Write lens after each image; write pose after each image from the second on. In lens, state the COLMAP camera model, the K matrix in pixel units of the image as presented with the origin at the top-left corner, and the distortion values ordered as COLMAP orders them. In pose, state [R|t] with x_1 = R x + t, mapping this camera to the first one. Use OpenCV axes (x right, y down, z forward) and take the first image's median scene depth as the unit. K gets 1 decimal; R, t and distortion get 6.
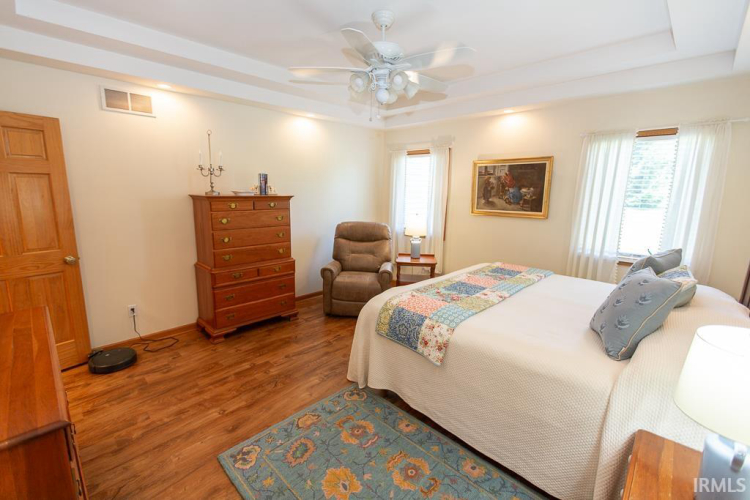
lens RADIAL K [[330.3, 0, 371.3], [0, 330.3, 247.6], [0, 0, 1]] dist [-0.000422, -0.000584]
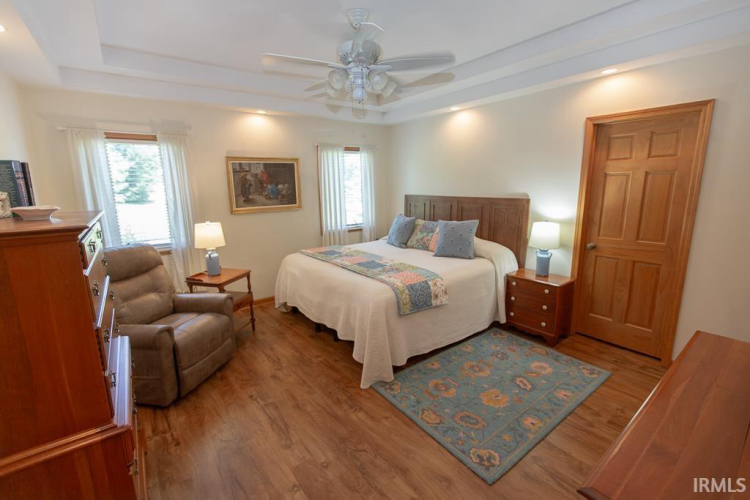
lens RADIAL K [[330.3, 0, 371.3], [0, 330.3, 247.6], [0, 0, 1]] dist [-0.000422, -0.000584]
pose [[0.150592, -0.206227, 0.966847, -0.715293], [0.192470, 0.965402, 0.175940, -0.125195], [-0.969679, 0.159594, 0.185074, 0.592320]]
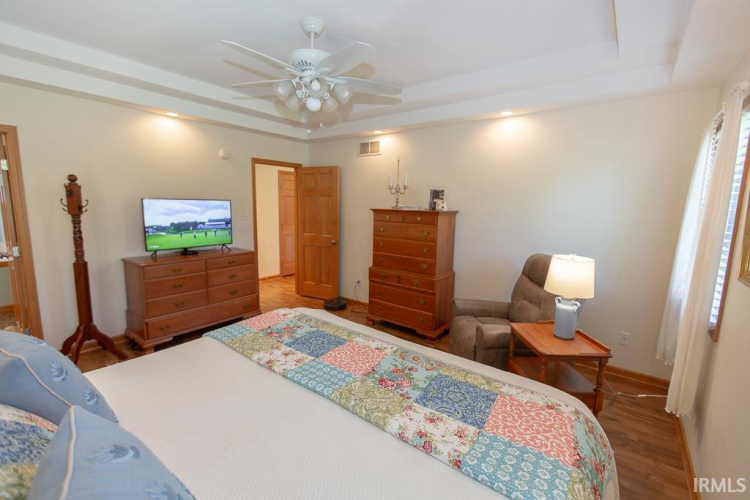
lens RADIAL K [[330.3, 0, 371.3], [0, 330.3, 247.6], [0, 0, 1]] dist [-0.000422, -0.000584]
pose [[0.114030, 0.121738, -0.985990, 0.738011], [-0.191117, 0.976615, 0.098477, -0.122367], [0.974921, 0.177210, 0.134629, 0.770207]]
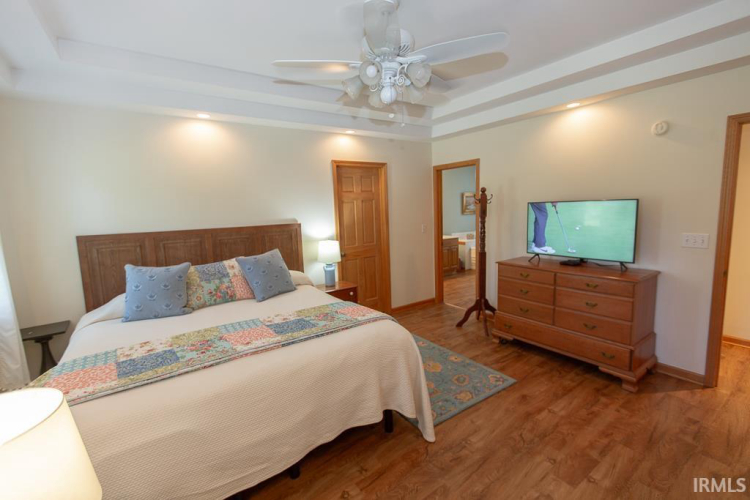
lens RADIAL K [[330.3, 0, 371.3], [0, 330.3, 247.6], [0, 0, 1]] dist [-0.000422, -0.000584]
pose [[-0.982020, -0.002369, 0.188761, -0.056979], [0.054476, 0.953826, 0.295377, -0.237314], [-0.180745, 0.300349, -0.936548, 1.322125]]
